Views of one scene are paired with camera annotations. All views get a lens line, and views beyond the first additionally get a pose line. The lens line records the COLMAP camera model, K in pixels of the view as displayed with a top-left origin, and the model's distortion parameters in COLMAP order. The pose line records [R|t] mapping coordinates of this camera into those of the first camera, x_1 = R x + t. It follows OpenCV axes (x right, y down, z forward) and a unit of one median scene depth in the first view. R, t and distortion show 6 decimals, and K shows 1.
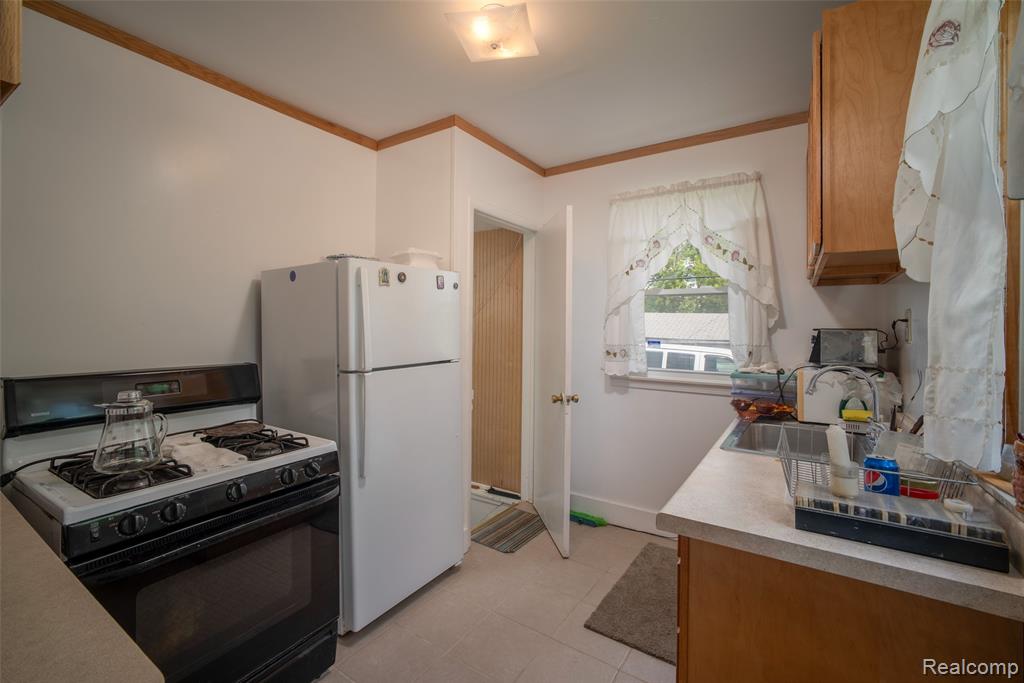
lens RADIAL K [[432.9, 0, 509.8], [0, 432.9, 311.7], [0, 0, 1]] dist [-0.000577, 0.000144]
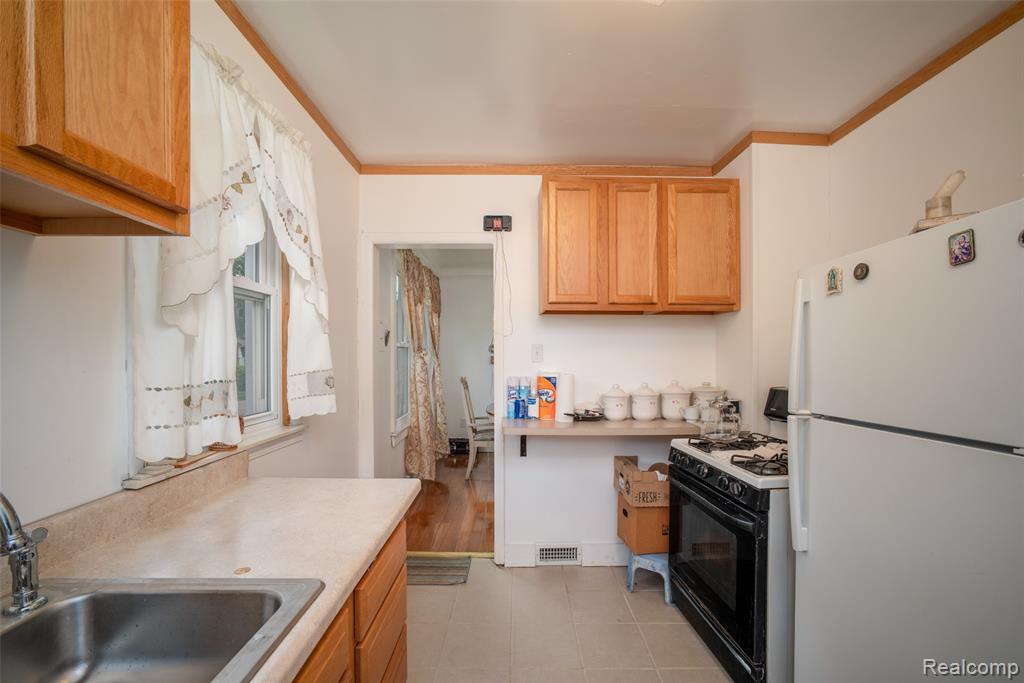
lens RADIAL K [[459.6, 0, 507.5], [0, 459.6, 357.7], [0, 0, 1]] dist [0.000266, 0.000658]
pose [[-0.830264, -0.006753, -0.557330, 0.405806], [0.014181, 0.999347, -0.033234, 0.041760], [0.557190, -0.035497, -0.829626, 1.017200]]
